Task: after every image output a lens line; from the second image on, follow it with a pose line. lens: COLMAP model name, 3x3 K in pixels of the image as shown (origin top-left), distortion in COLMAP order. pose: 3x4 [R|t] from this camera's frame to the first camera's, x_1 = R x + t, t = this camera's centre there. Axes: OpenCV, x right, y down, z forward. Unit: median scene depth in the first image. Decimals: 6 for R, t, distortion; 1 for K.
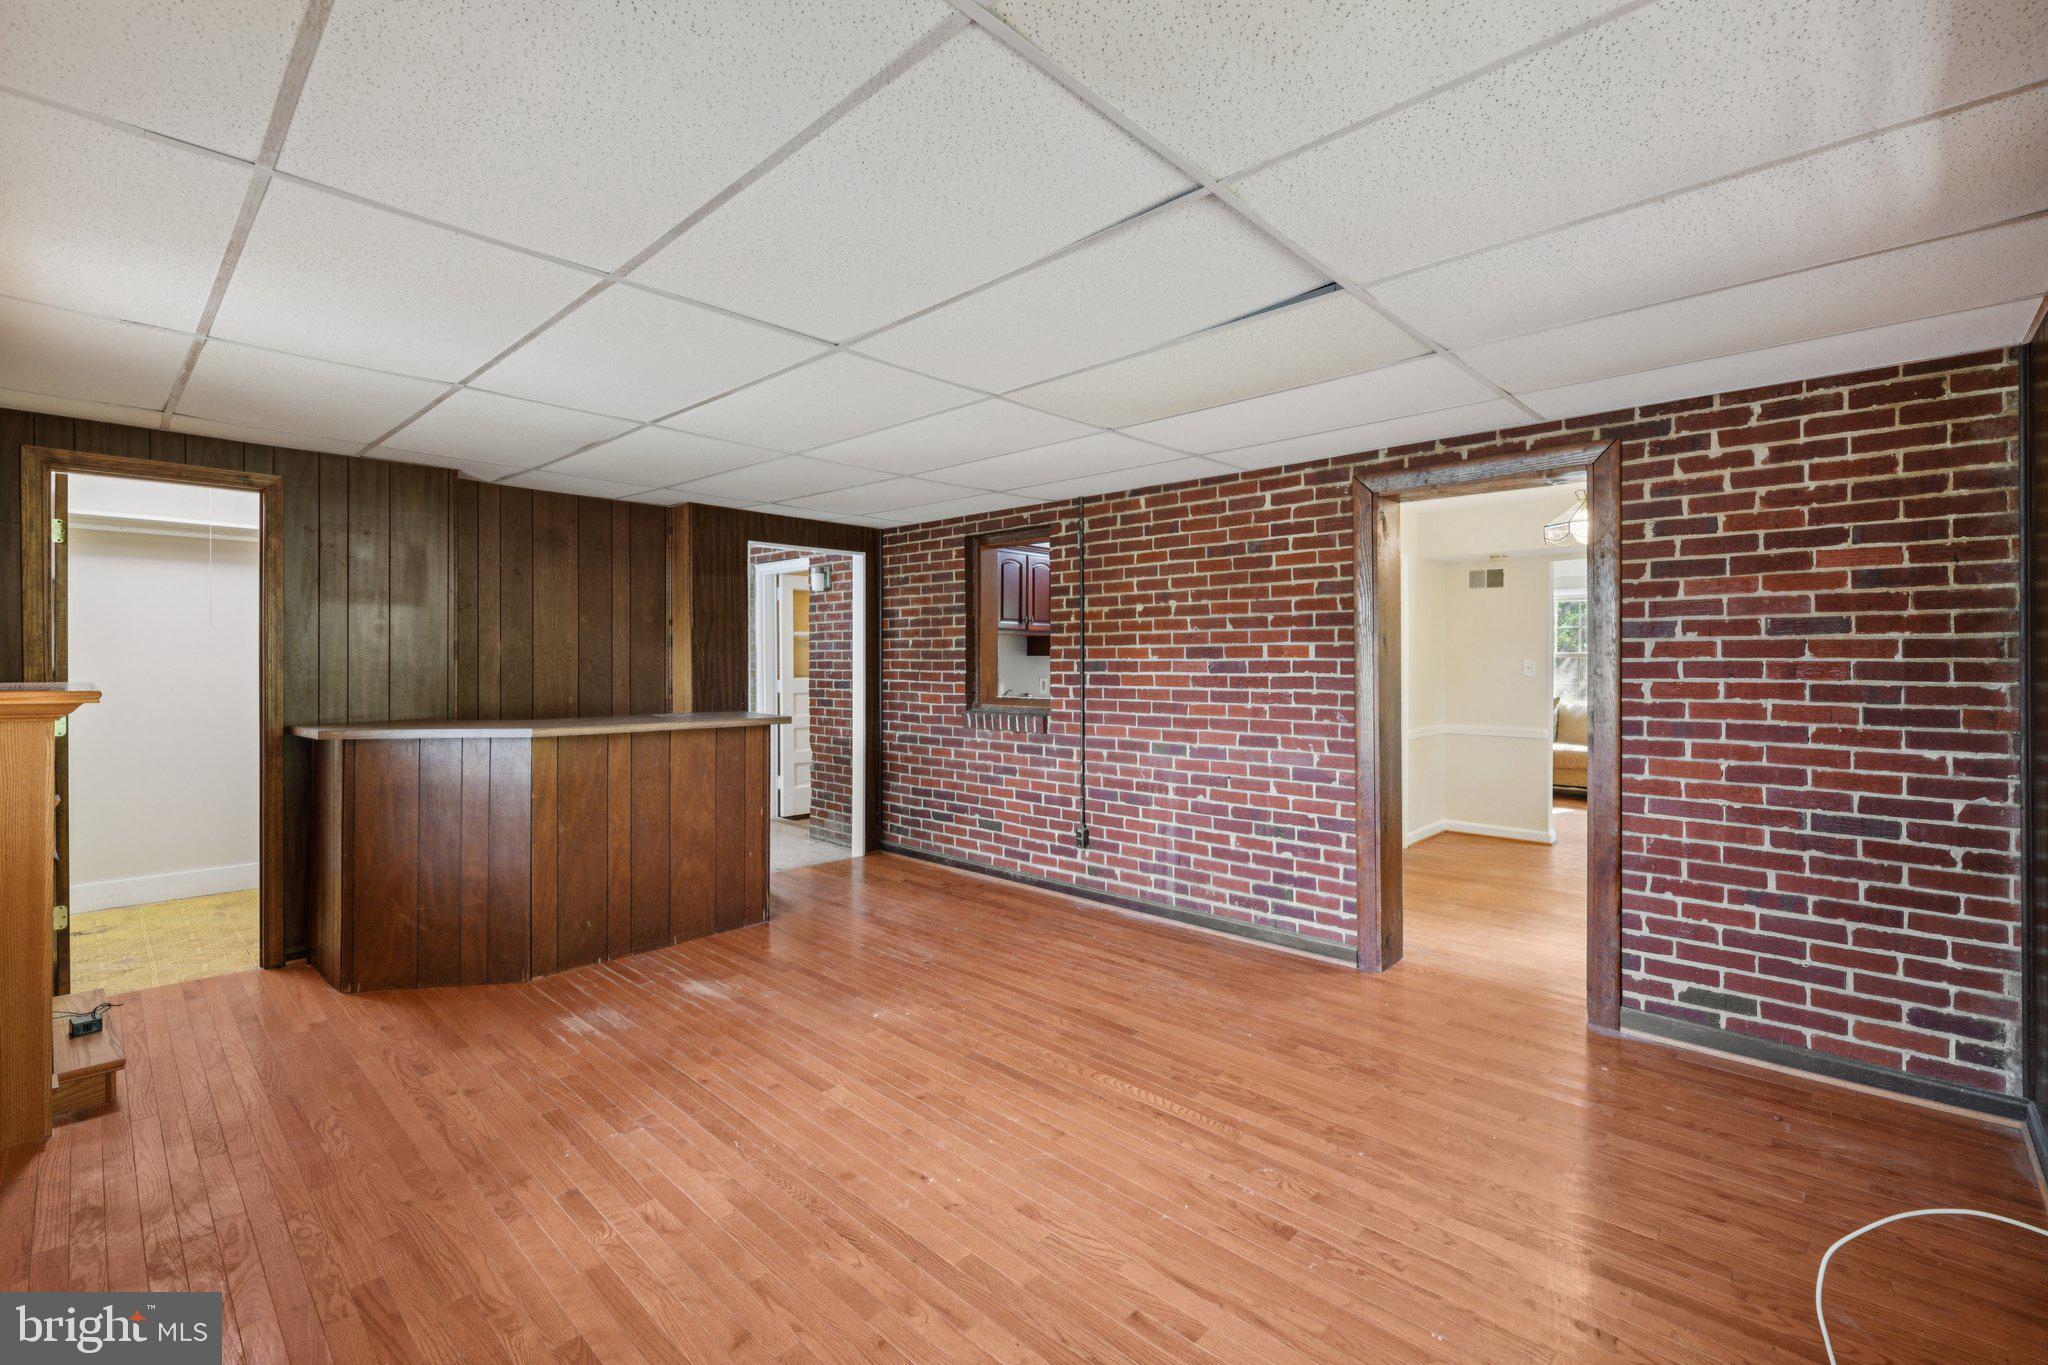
lens RADIAL K [[878.9, 0, 1042.9], [0, 878.9, 658.7], [0, 0, 1]] dist [-0.000568, -0.000704]
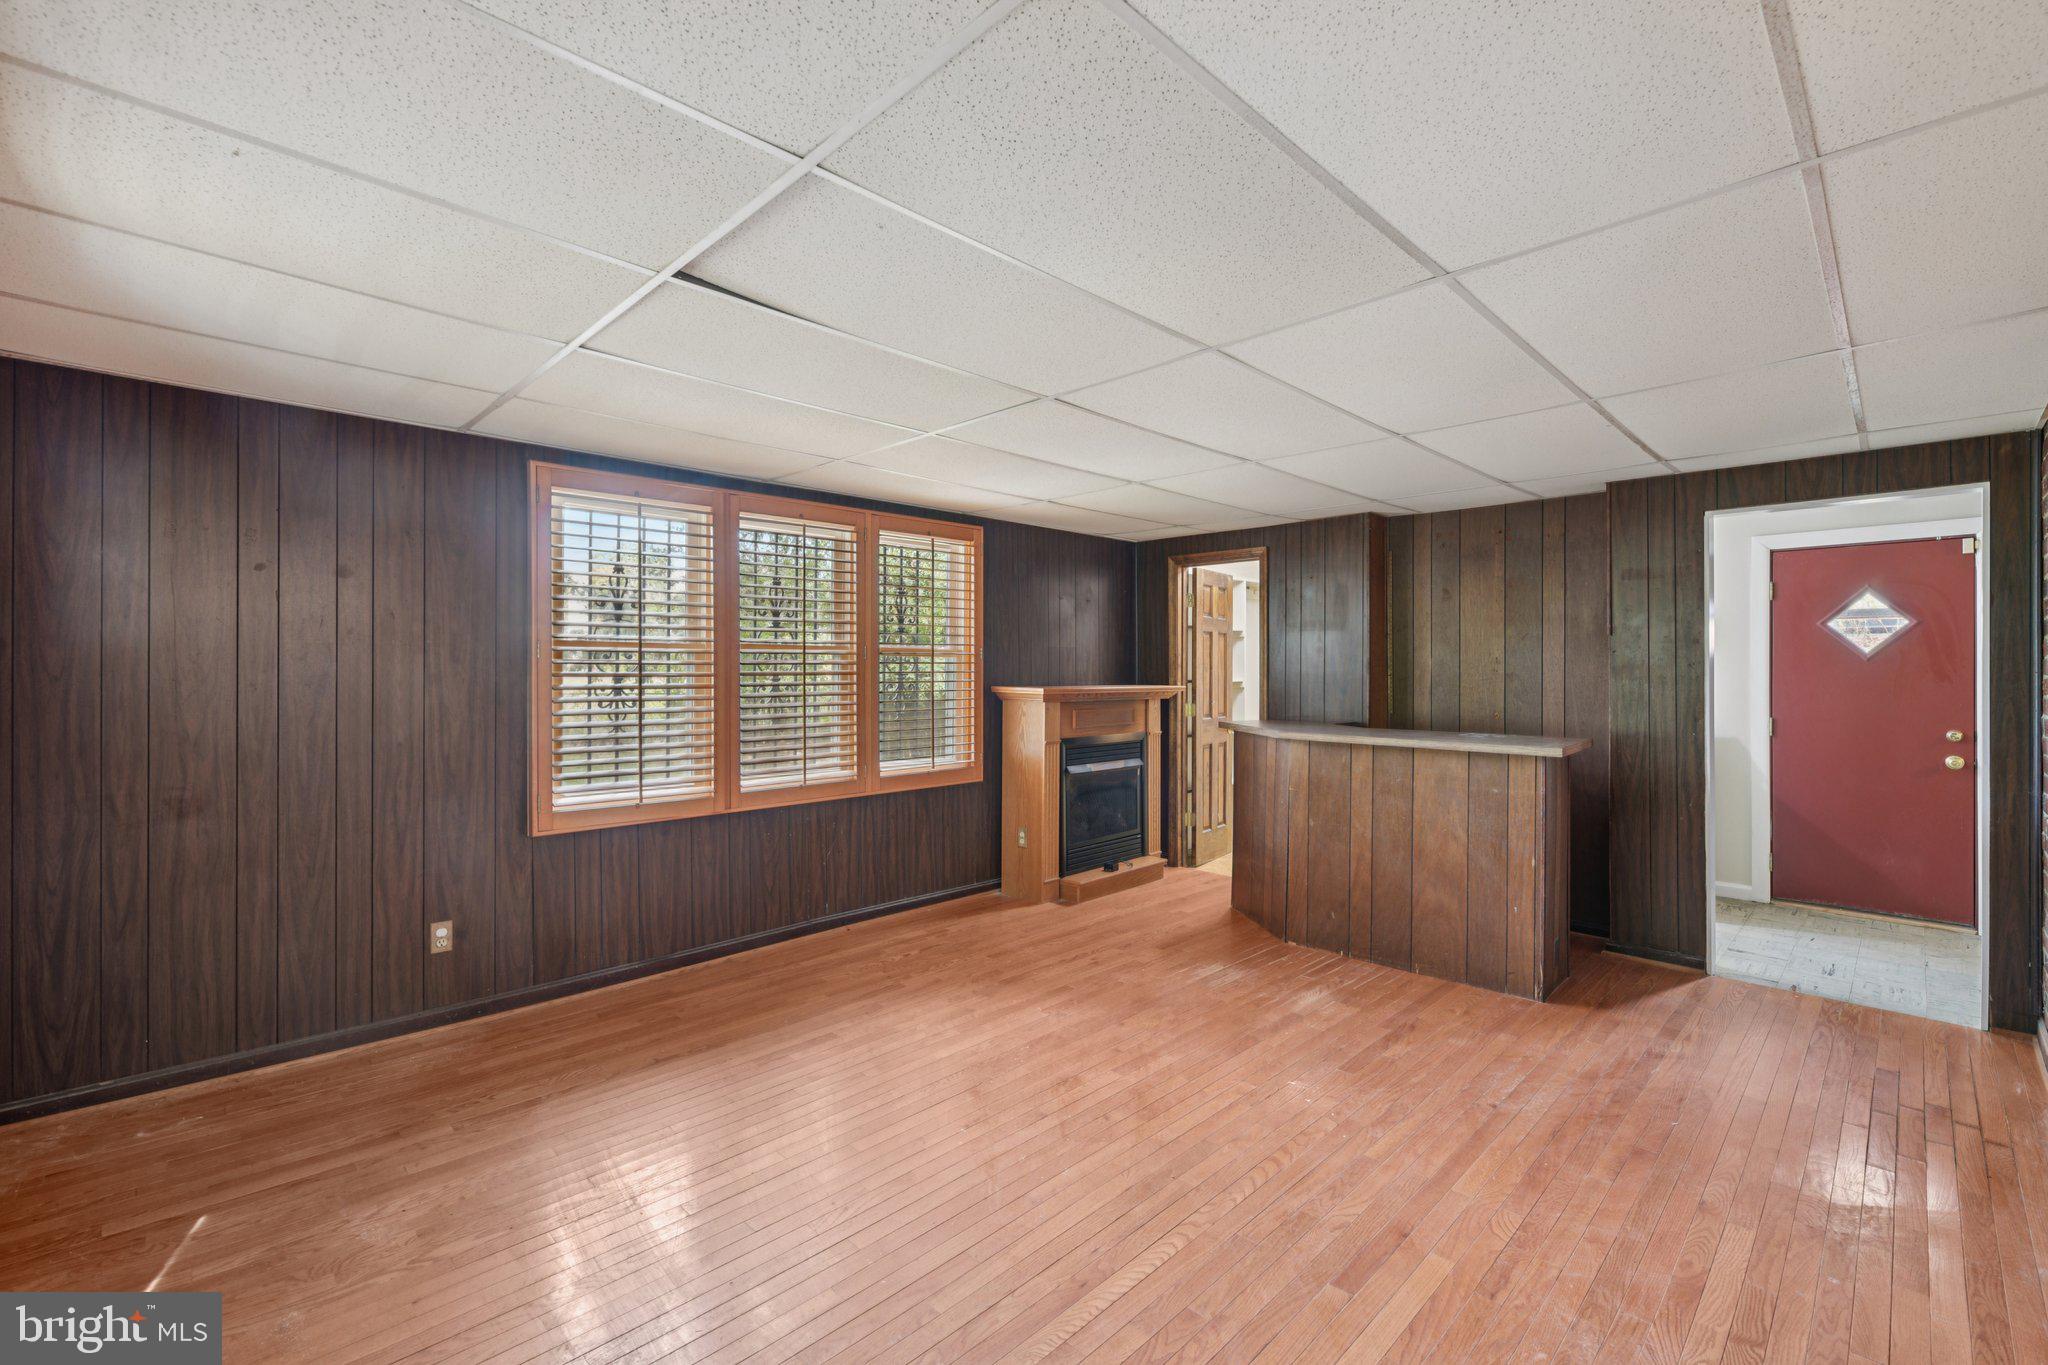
lens RADIAL K [[887.5, 0, 1035.5], [0, 887.5, 672.0], [0, 0, 1]] dist [-0.000279, -0.000228]
pose [[-0.044126, -0.001600, -0.999025, 0.558971], [-0.002371, 0.999996, -0.001497, 0.001651], [0.999023, 0.002302, -0.044130, 0.627967]]
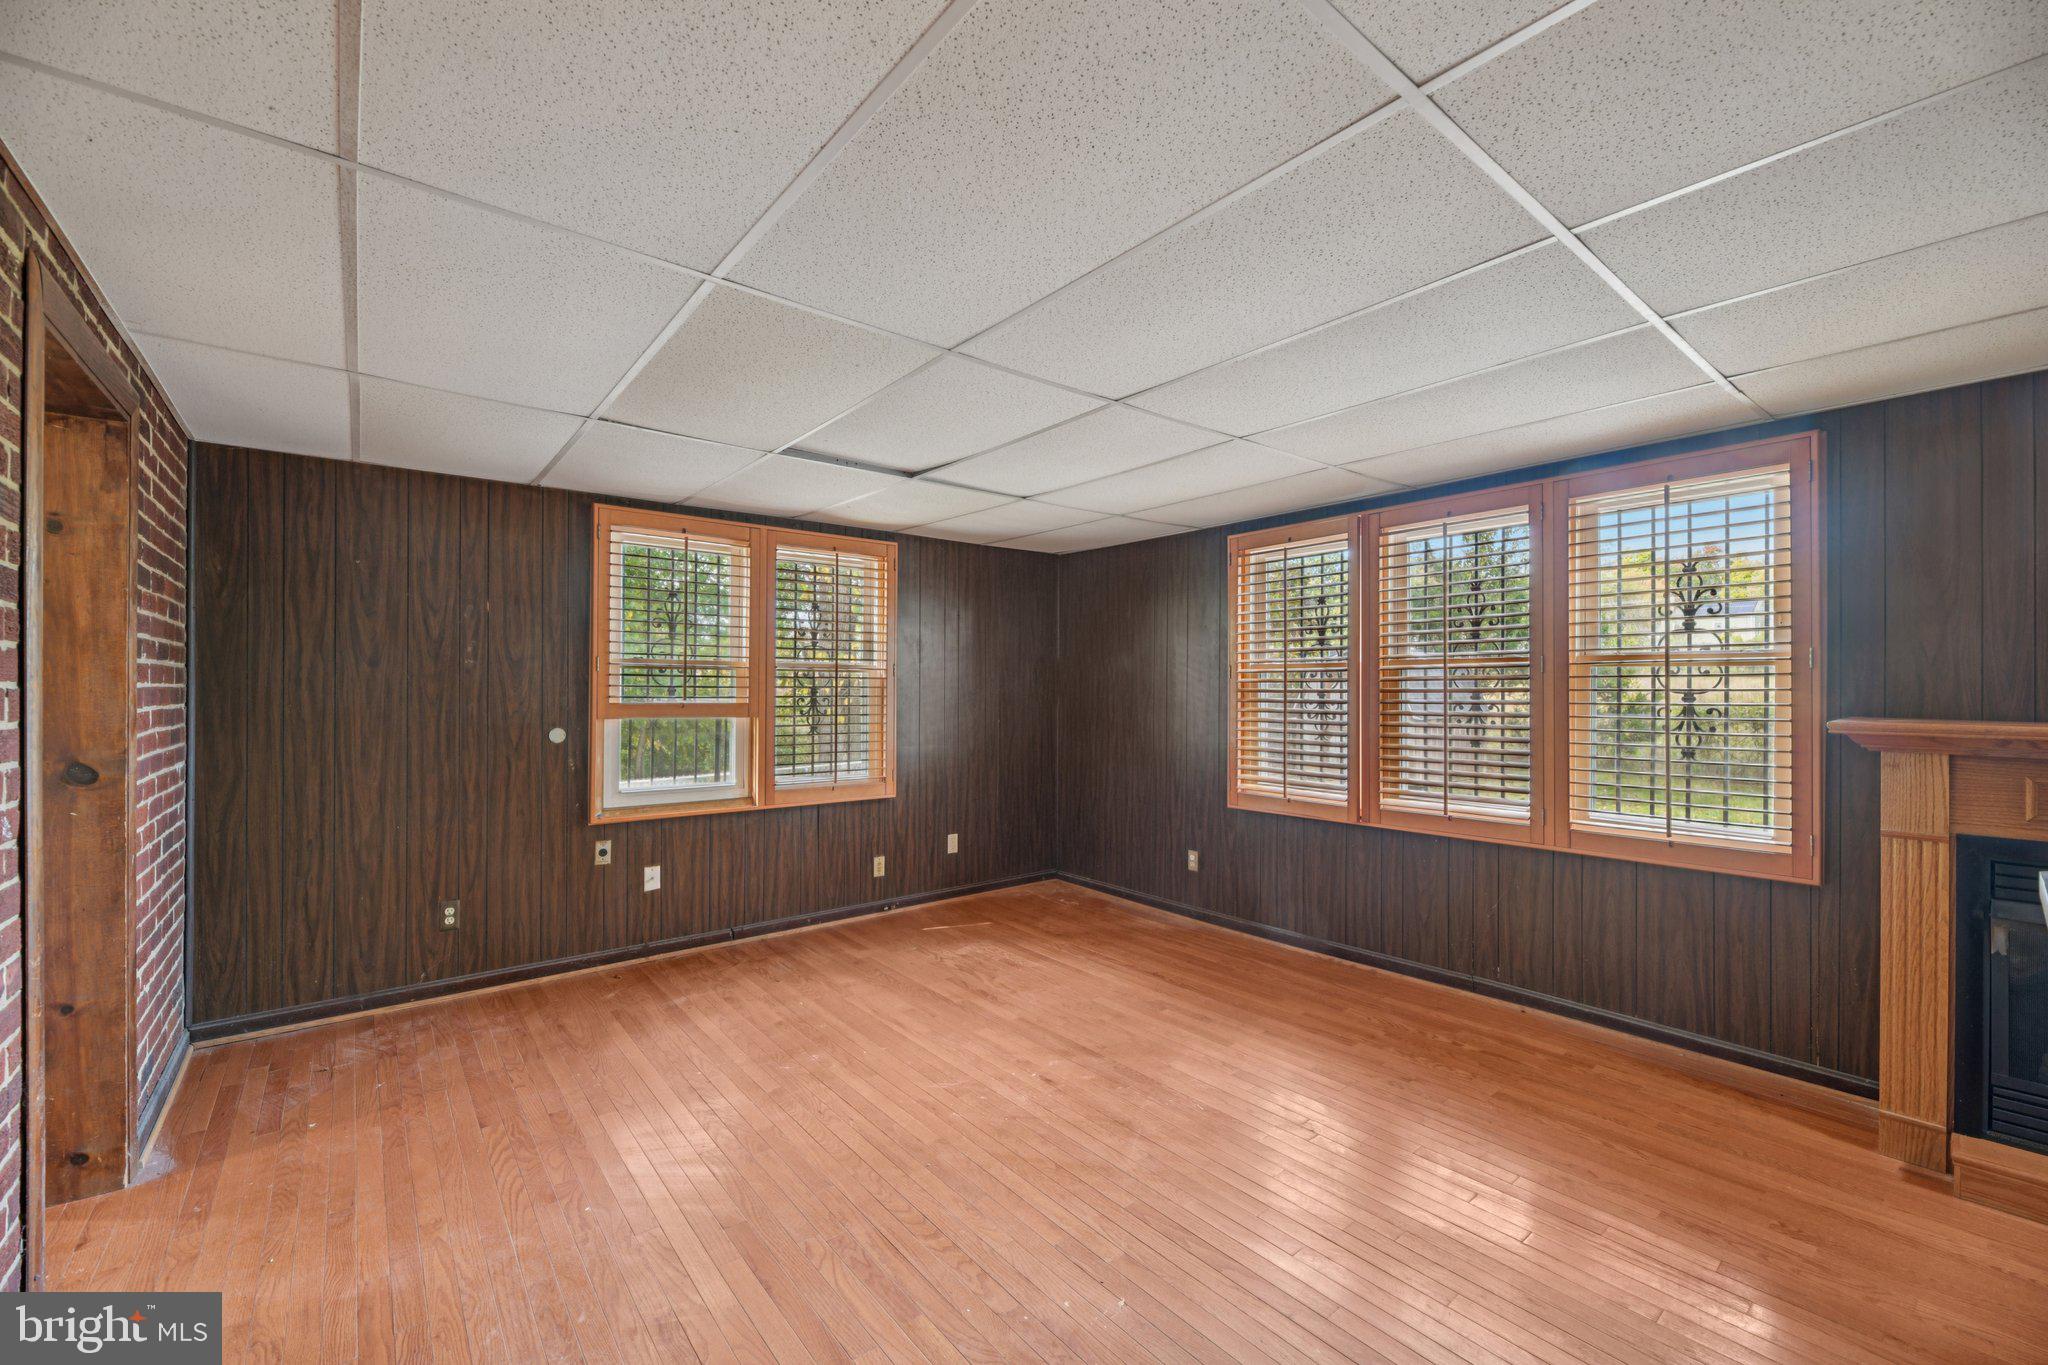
lens RADIAL K [[833.3, 0, 1022.1], [0, 833.3, 665.5], [0, 0, 1]] dist [0.004522, -0.004922]
pose [[-0.987604, 0.001062, 0.156960, -0.170983], [-0.002981, 0.999670, -0.025519, 0.000086], [-0.156935, -0.025670, -0.987275, 1.252378]]
